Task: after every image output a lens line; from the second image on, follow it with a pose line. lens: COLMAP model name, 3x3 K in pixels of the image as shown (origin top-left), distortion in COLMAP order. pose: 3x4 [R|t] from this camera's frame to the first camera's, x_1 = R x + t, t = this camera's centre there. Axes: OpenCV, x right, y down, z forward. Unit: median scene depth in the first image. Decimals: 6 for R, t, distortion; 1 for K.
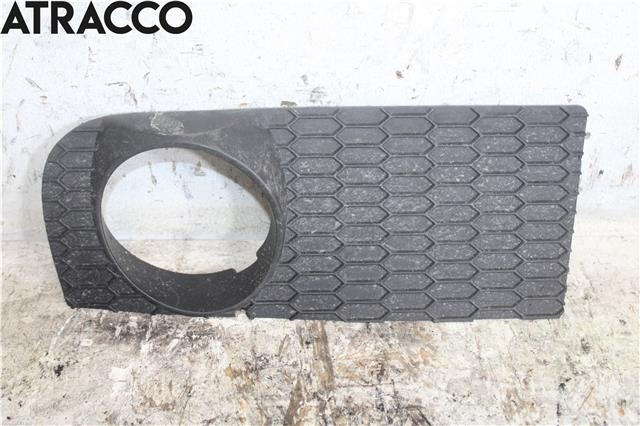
lens RADIAL K [[872.6, 0, 320.4], [0, 872.6, 212.6], [0, 0, 1]] dist [-0.031078, 0.000000]
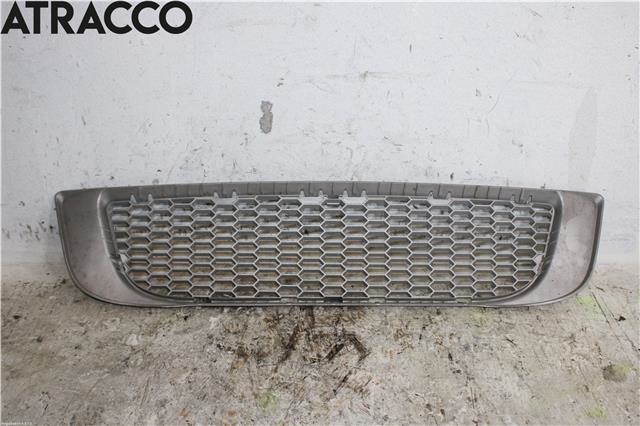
lens RADIAL K [[668.3, 0, 318.6], [0, 668.3, 213.8], [0, 0, 1]] dist [-0.077924, 0.000000]
pose [[0.999027, -0.000030, -0.044098, 0.093702], [-0.006765, 0.988058, -0.153936, 0.172979], [0.043576, 0.154085, 0.987096, -0.616498]]
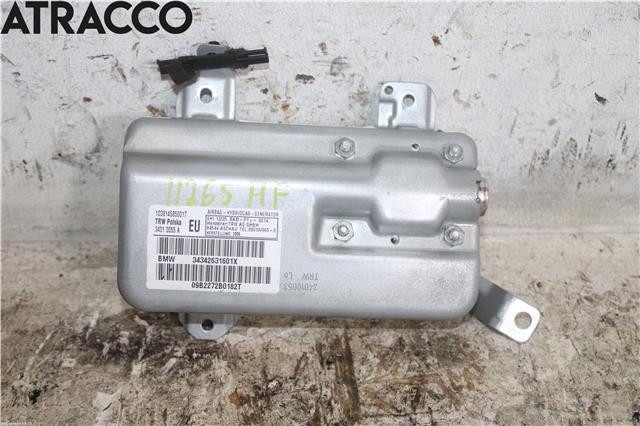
lens RADIAL K [[921.5, 0, 322.9], [0, 921.5, 215.8], [0, 0, 1]] dist [-0.024174, 0.000000]
pose [[0.998944, -0.007343, -0.045346, 0.021376], [0.008140, 0.999815, 0.017417, -0.007658], [0.045210, -0.017768, 0.998820, 0.117819]]
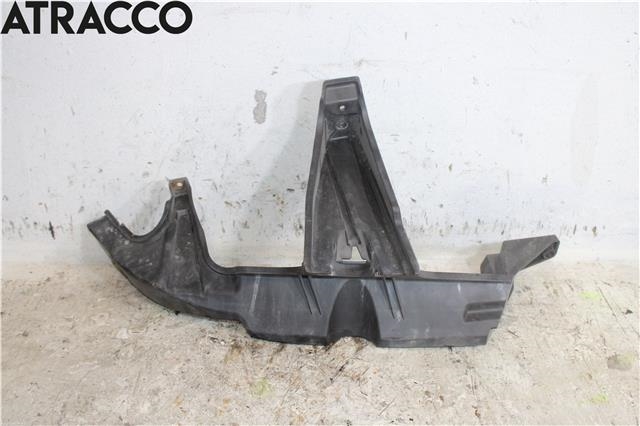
lens RADIAL K [[766.0, 0, 318.9], [0, 766.0, 209.6], [0, 0, 1]] dist [-0.055724, 0.000000]
pose [[0.999331, -0.007254, -0.035853, 0.098814], [-0.000206, 0.979009, -0.203818, 0.301684], [0.036579, 0.203689, 0.978352, -0.785354]]
